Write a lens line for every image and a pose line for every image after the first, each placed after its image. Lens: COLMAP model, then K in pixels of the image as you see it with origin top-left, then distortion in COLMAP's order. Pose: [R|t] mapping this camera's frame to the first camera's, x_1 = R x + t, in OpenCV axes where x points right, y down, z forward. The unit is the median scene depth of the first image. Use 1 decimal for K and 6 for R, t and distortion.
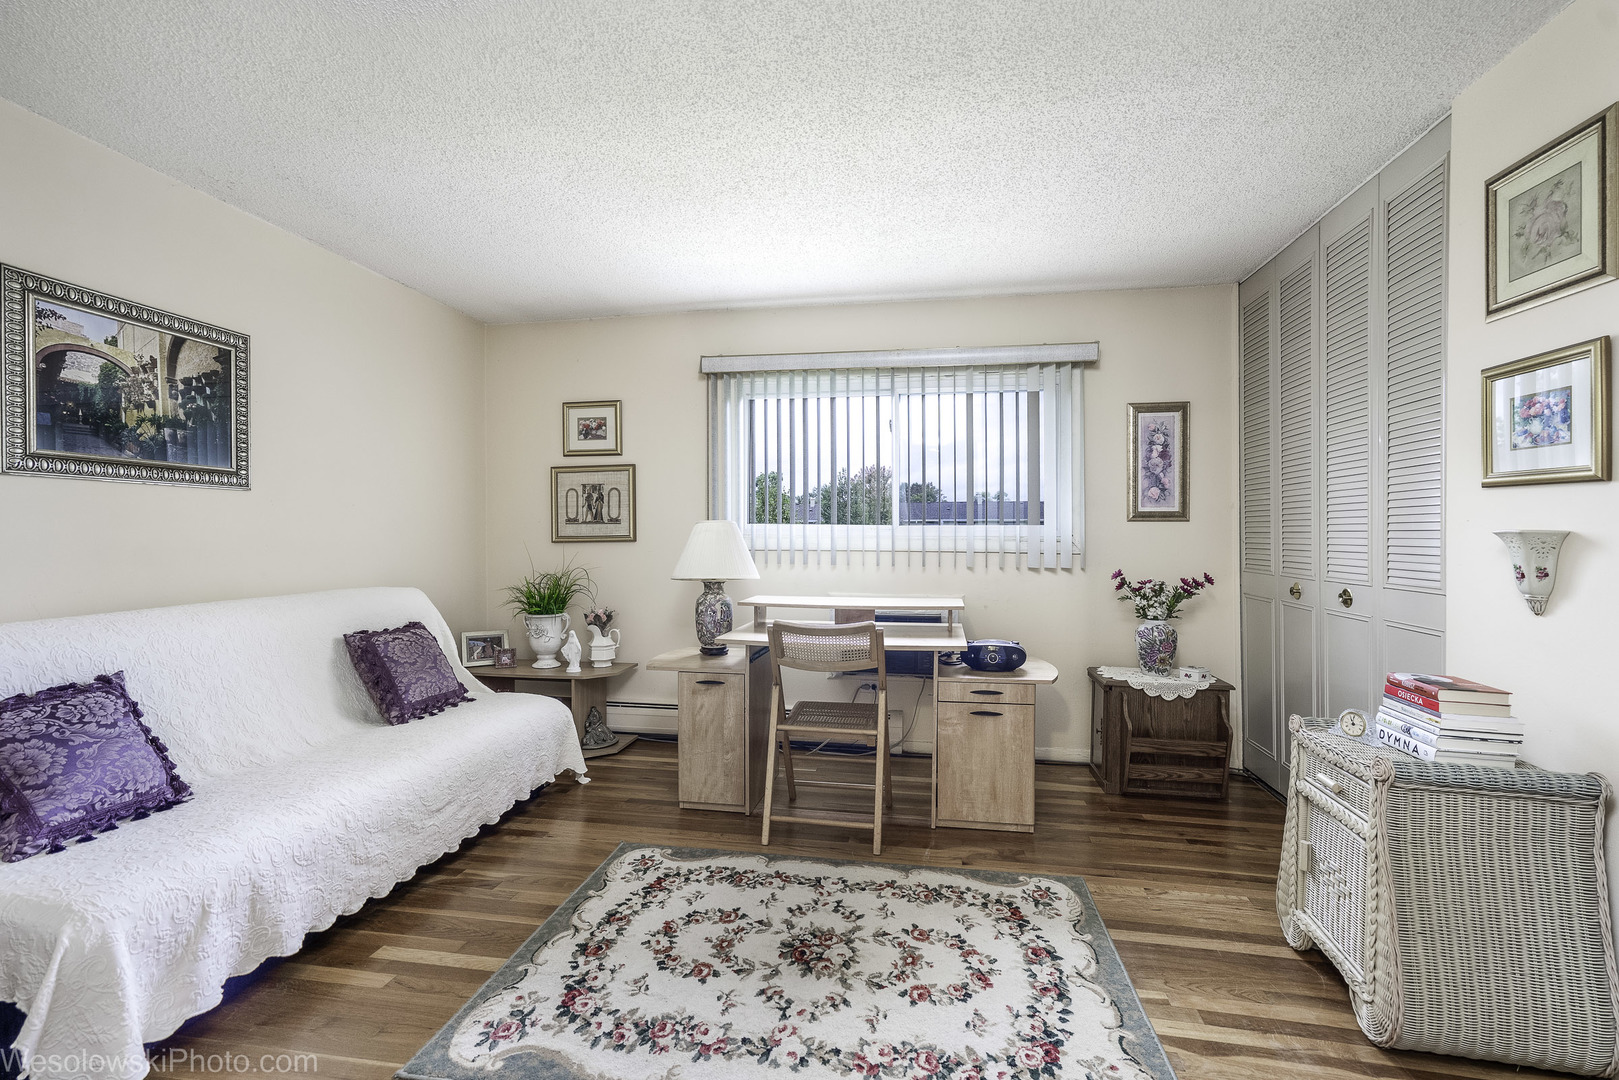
lens RADIAL K [[731.1, 0, 803.7], [0, 731.1, 532.7], [0, 0, 1]] dist [0.001089, 0.005694]
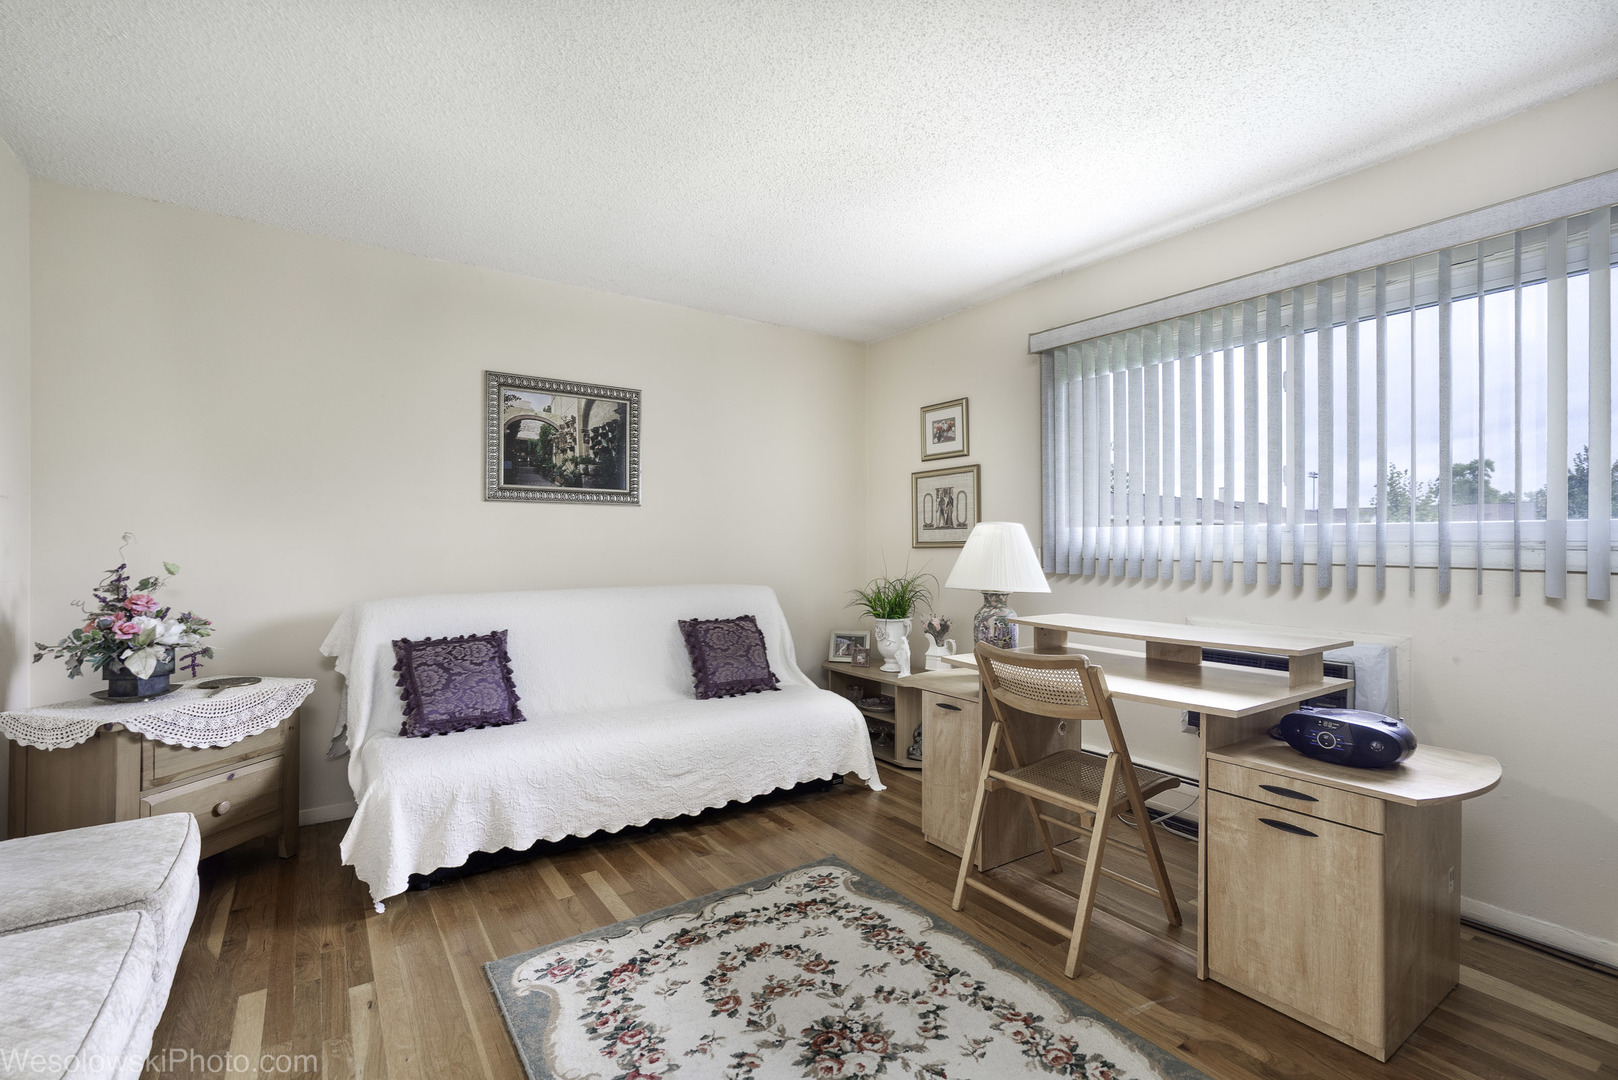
lens RADIAL K [[730.6, 0, 807.6], [0, 730.6, 540.8], [0, 0, 1]] dist [0.001089, 0.005694]
pose [[0.703436, -0.003489, -0.710750, 0.454250], [0.000529, 0.999990, -0.004385, 0.012027], [0.710758, 0.002709, 0.703431, 0.319765]]
